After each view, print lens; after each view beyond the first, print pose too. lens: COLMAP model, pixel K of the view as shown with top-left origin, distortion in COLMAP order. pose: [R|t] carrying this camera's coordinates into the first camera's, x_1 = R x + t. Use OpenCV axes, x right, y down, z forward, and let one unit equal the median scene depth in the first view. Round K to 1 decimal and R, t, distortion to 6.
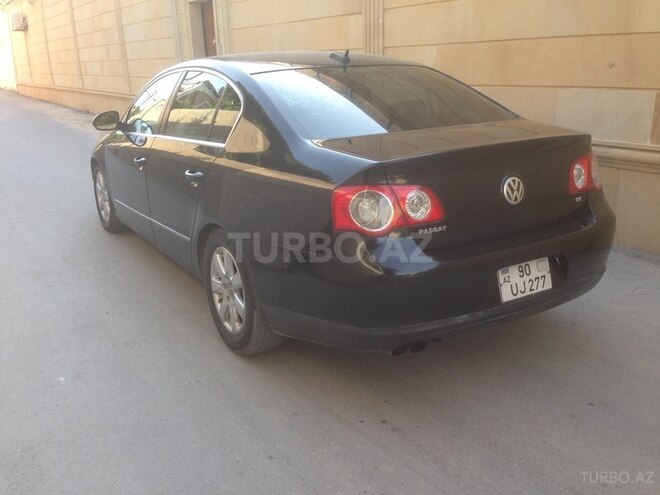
lens RADIAL K [[598.7, 0, 330.0], [0, 598.7, 247.5], [0, 0, 1]] dist [0.142820, -0.283508]
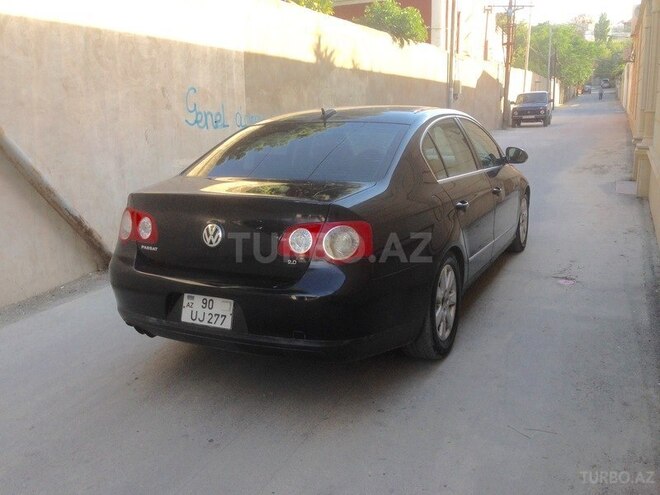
lens RADIAL K [[598.7, 0, 330.0], [0, 598.7, 247.5], [0, 0, 1]] dist [0.142820, -0.283508]
pose [[0.536621, 0.204884, -0.818572, 1.384842], [-0.237315, 0.967565, 0.086602, -0.225605], [0.809765, 0.147787, 0.567838, 0.513330]]
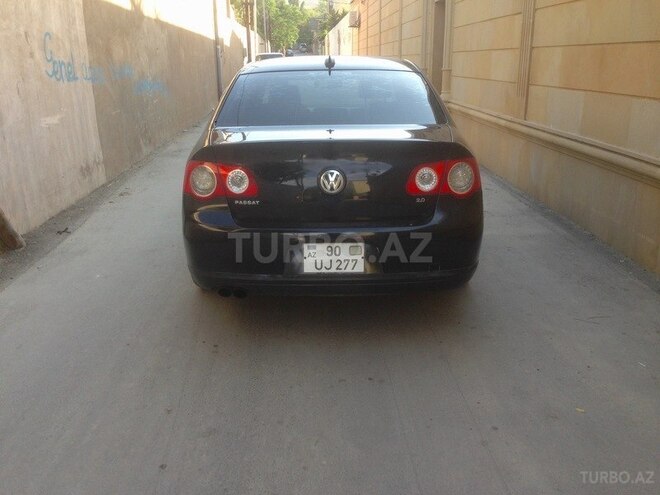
lens RADIAL K [[598.7, 0, 330.0], [0, 598.7, 247.5], [0, 0, 1]] dist [0.142820, -0.283508]
pose [[0.854706, 0.168655, -0.490952, 0.884663], [-0.163365, 0.985087, 0.053999, -0.030131], [0.492737, 0.034051, 0.869512, -0.011936]]
